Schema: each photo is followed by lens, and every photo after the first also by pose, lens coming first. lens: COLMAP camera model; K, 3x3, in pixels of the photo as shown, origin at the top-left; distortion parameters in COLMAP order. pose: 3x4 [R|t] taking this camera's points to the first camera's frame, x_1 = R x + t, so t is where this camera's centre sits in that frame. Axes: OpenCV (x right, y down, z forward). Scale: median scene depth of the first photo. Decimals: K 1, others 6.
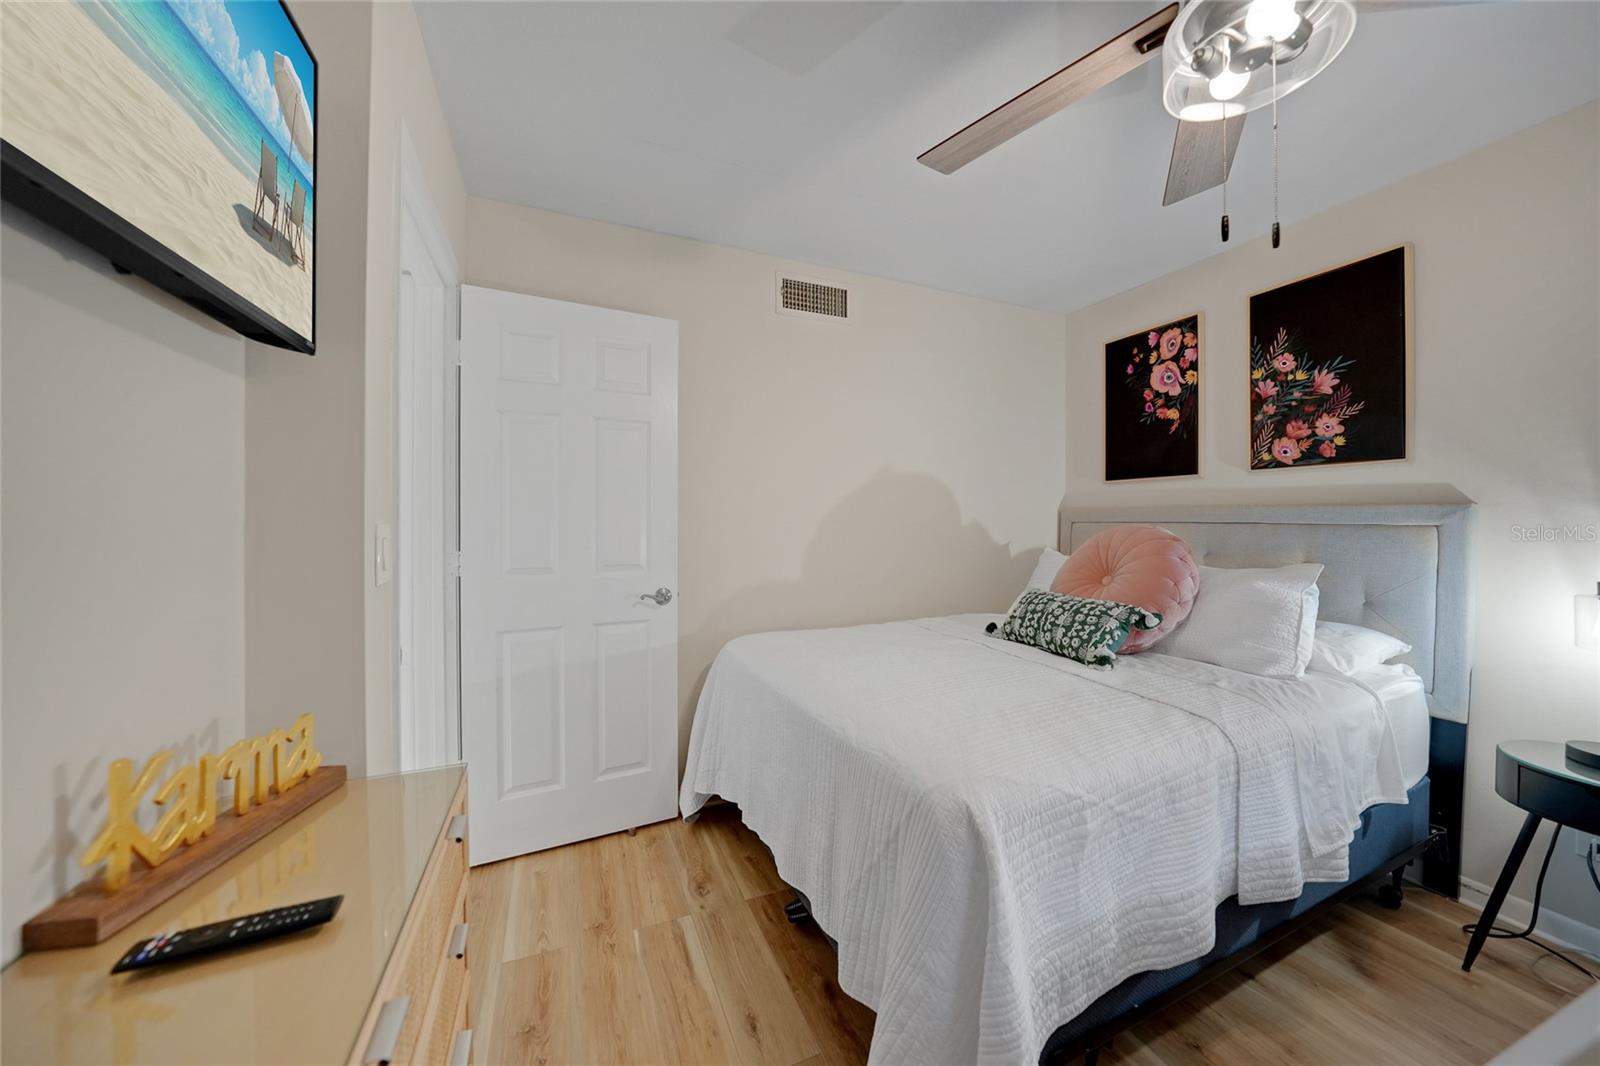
lens RADIAL K [[554.6, 0, 802.5], [0, 554.6, 531.8], [0, 0, 1]] dist [-0.028338, 0.006882]
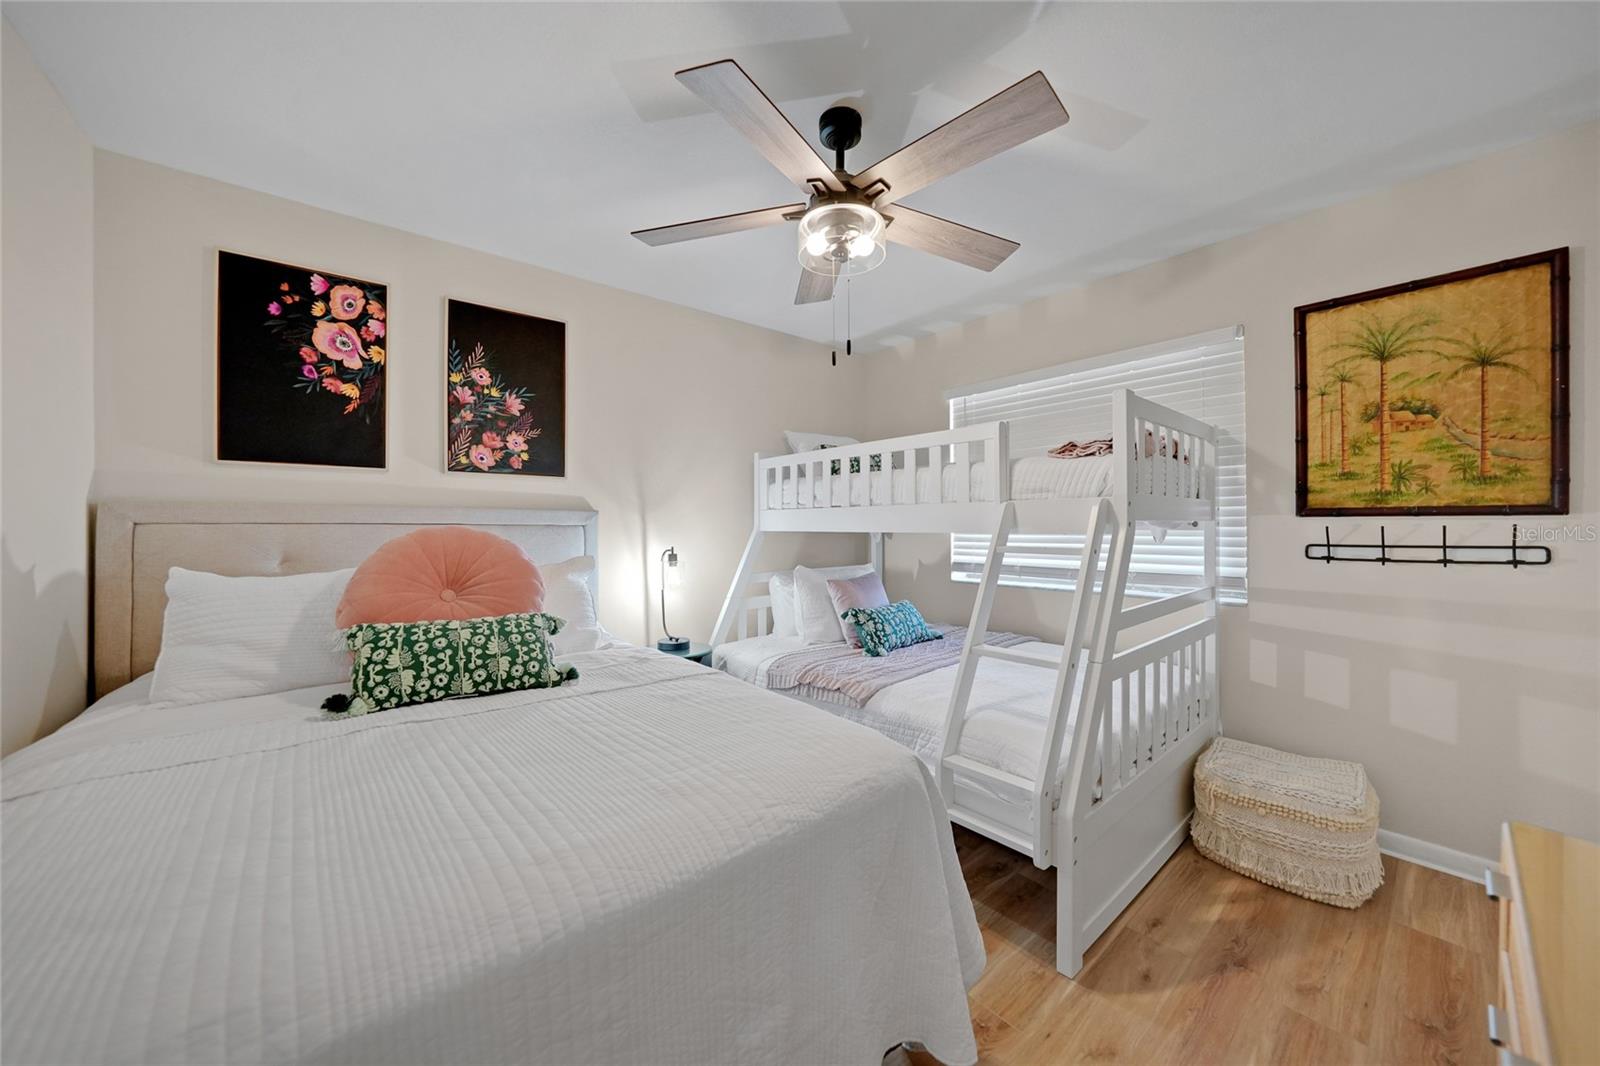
lens RADIAL K [[554.6, 0, 802.5], [0, 554.6, 531.8], [0, 0, 1]] dist [-0.028338, 0.006882]
pose [[-0.278350, -0.012952, 0.960392, -0.330806], [0.018497, 0.999651, 0.018842, -0.009007], [-0.960301, 0.023009, -0.278014, 0.663529]]
